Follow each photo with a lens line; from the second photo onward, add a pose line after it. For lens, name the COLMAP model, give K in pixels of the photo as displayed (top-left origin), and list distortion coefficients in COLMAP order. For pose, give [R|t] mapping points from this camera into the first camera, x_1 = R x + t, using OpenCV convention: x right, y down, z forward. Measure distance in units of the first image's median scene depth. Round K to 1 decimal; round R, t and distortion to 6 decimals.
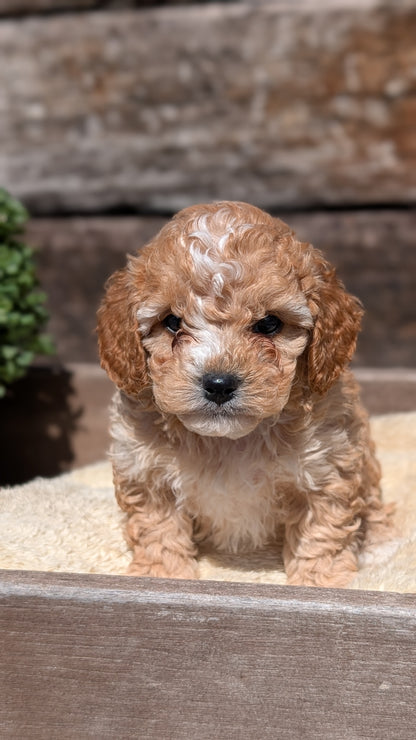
lens RADIAL K [[1099.1, 0, 227.1], [0, 1099.1, 385.6], [0, 0, 1]] dist [0.040069, 0.000000]
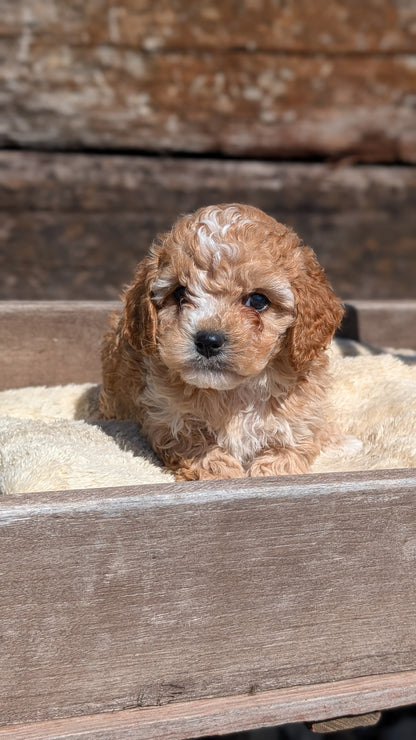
lens RADIAL K [[1099.1, 0, 225.9], [0, 1099.1, 373.4], [0, 0, 1]] dist [0.040069, 0.000000]
pose [[0.834957, -0.049398, 0.548093, -0.822111], [0.022150, 0.998173, 0.056219, -0.004650], [-0.549869, -0.034800, 0.834526, 0.059732]]
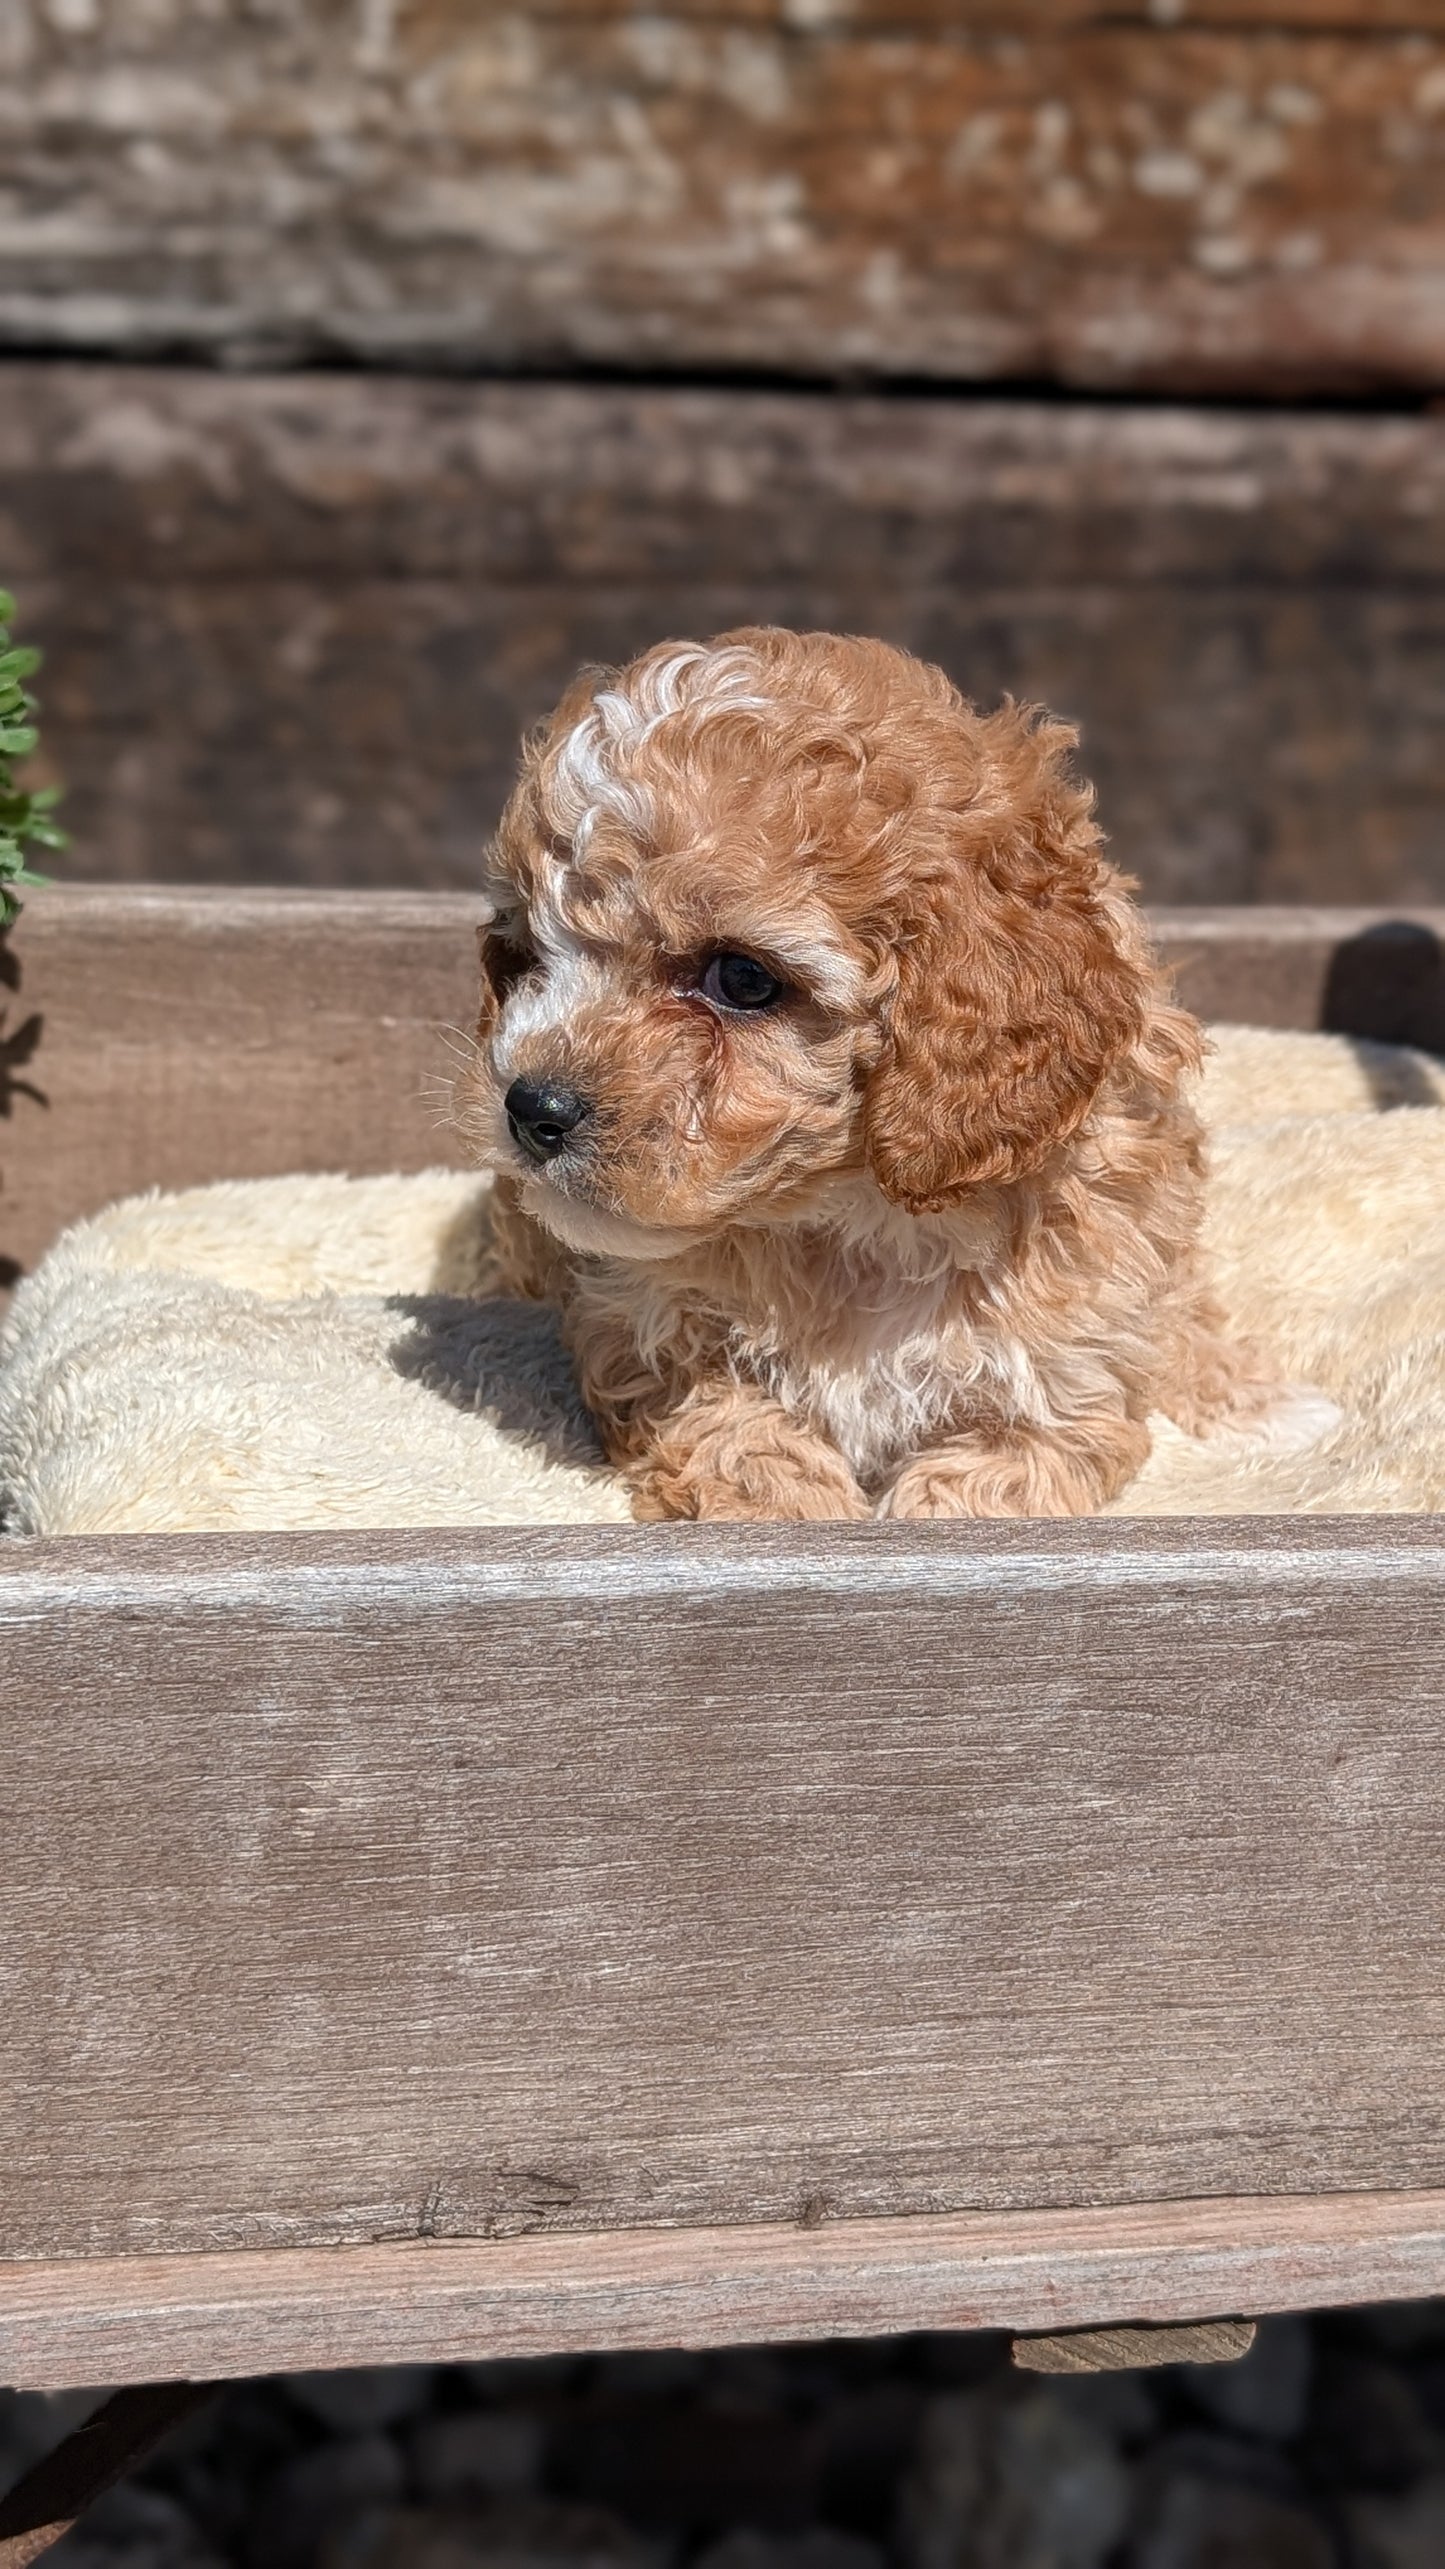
lens RADIAL K [[3815.8, 0, 754.0], [0, 3815.8, 1295.7], [0, 0, 1]] dist [0.040069, 0.000000]
pose [[0.912585, -0.040247, 0.406902, -0.675262], [-0.003654, 0.994301, 0.106542, -0.031067], [-0.408872, -0.098716, 0.907237, -0.085423]]
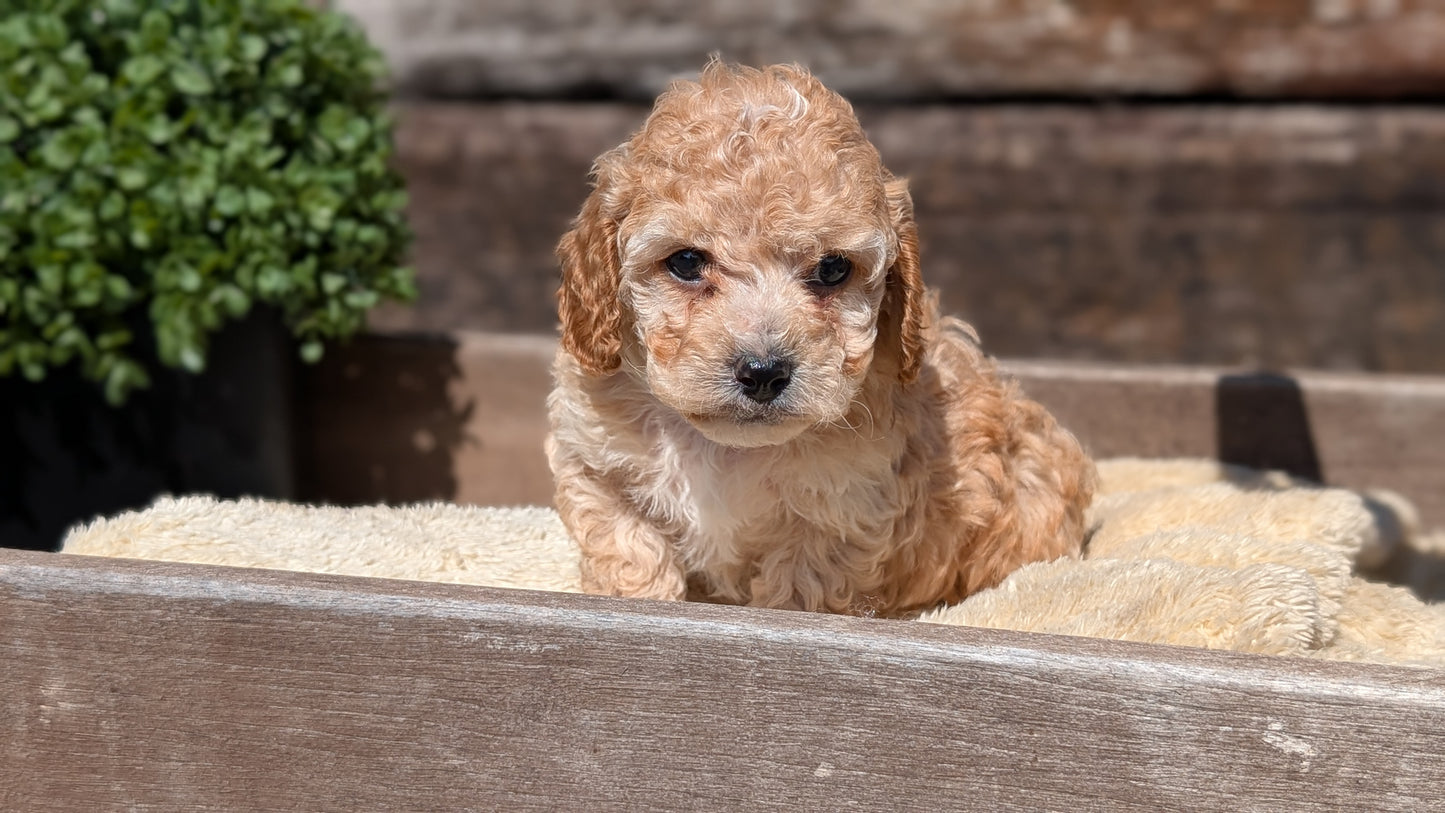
lens RADIAL K [[2146.3, 0, 760.2], [0, 2146.3, 375.3], [0, 0, 1]] dist [0.040069, 0.000000]
pose [[0.996075, 0.048042, -0.074347, 0.174737], [-0.053714, 0.995639, -0.076278, 0.141409], [0.070358, 0.079972, 0.994311, -0.167022]]
